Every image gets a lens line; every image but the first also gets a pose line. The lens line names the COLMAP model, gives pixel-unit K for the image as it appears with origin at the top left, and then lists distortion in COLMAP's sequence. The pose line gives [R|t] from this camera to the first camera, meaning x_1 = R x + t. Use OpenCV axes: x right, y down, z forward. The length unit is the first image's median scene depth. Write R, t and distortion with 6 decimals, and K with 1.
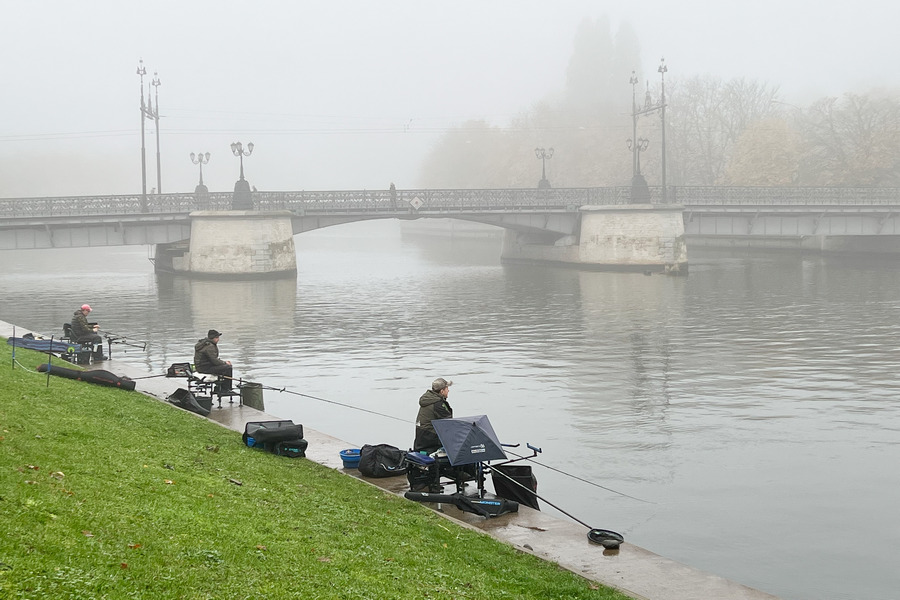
lens RADIAL K [[1369.8, 0, 455.6], [0, 1369.8, 267.5], [0, 0, 1]] dist [0.191760, 0.000000]
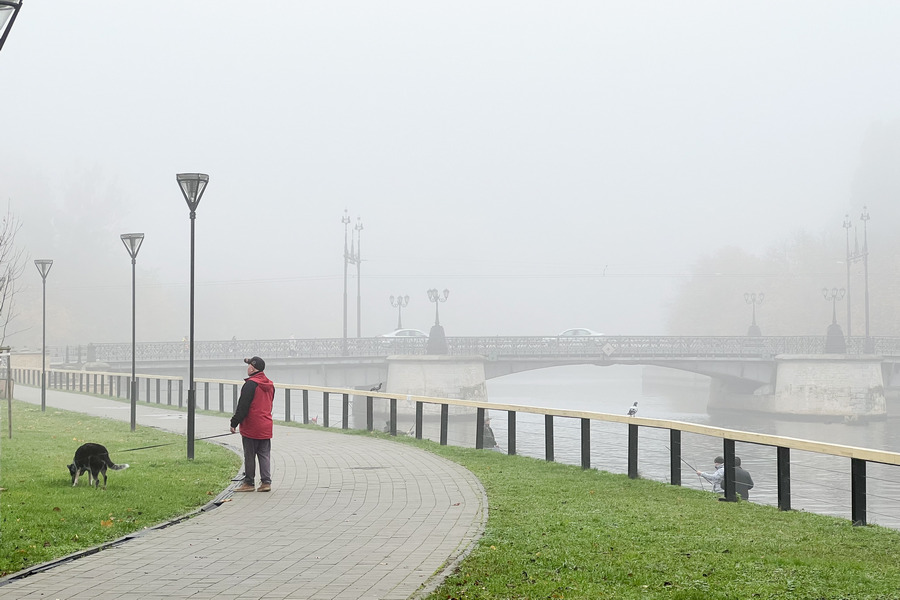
lens RADIAL K [[2005.3, 0, 450.2], [0, 2005.3, 299.7], [0, 0, 1]] dist [0.266244, 0.000000]
pose [[0.986832, 0.008565, -0.161520, 0.094141], [-0.019444, 0.997637, -0.065894, 0.015578], [0.160574, 0.068167, 0.984667, -0.464358]]
